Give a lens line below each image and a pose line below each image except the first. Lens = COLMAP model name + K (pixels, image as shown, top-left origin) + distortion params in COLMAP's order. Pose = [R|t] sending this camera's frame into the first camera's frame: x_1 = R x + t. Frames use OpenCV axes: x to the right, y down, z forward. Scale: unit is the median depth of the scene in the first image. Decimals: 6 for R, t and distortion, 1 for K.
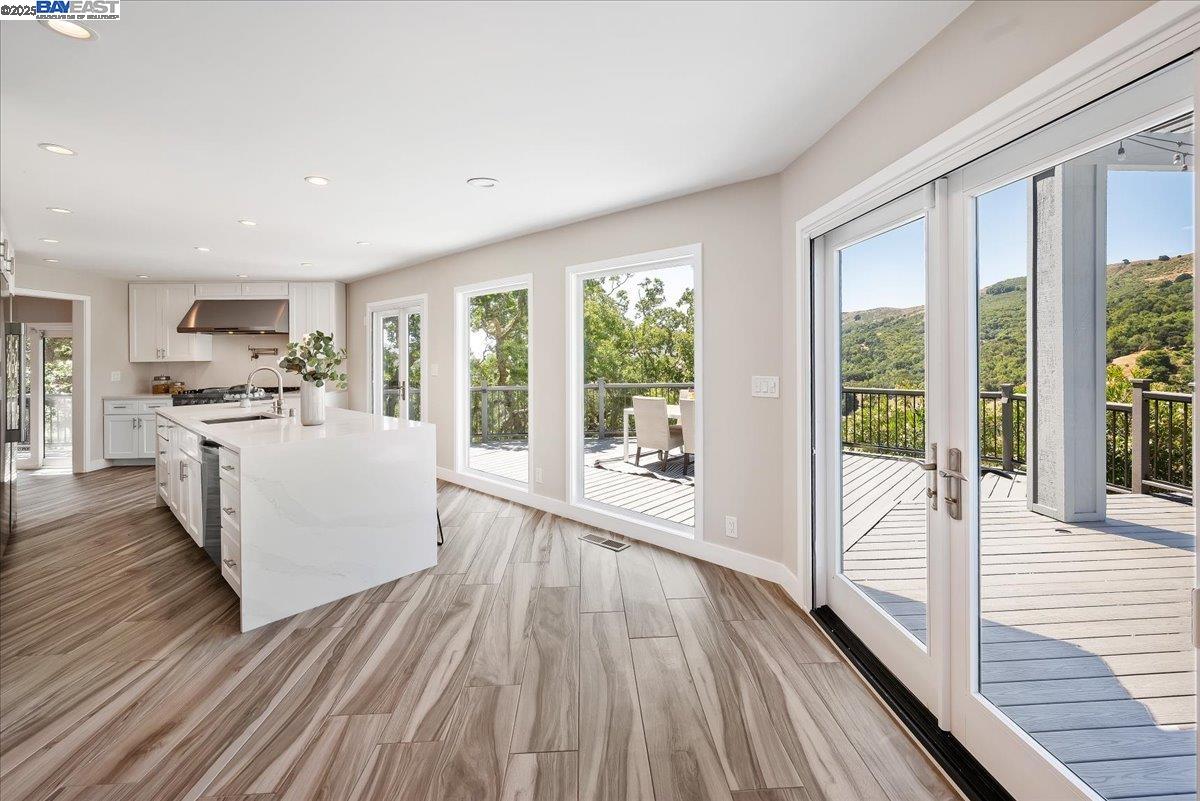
lens RADIAL K [[502.5, 0, 599.6], [0, 502.5, 341.6], [0, 0, 1]] dist [-0.009886, 0.000036]
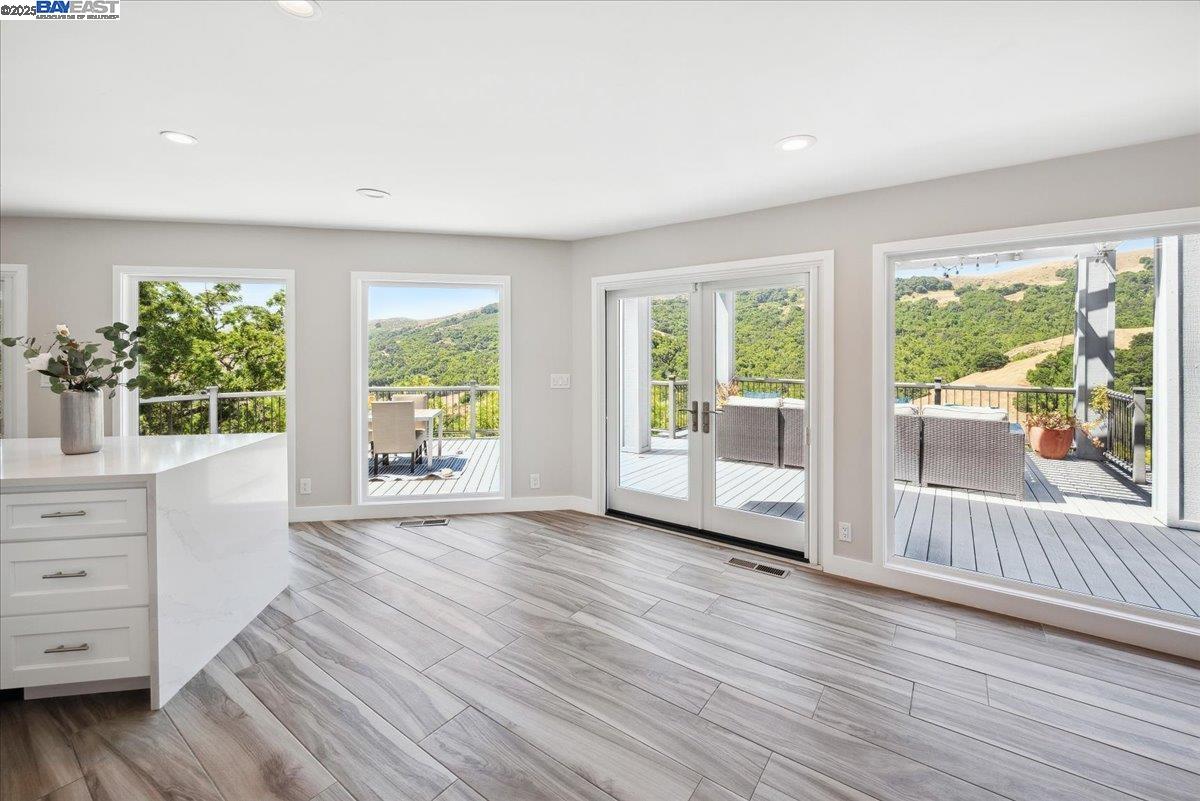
lens RADIAL K [[496.6, 0, 584.0], [0, 496.6, 353.1], [0, 0, 1]] dist [-0.004026, -0.000677]
pose [[0.647215, 0.014559, 0.762168, -0.724126], [-0.022324, 0.999751, -0.000140, 0.005769], [-0.761980, -0.016925, 0.647379, -0.006483]]
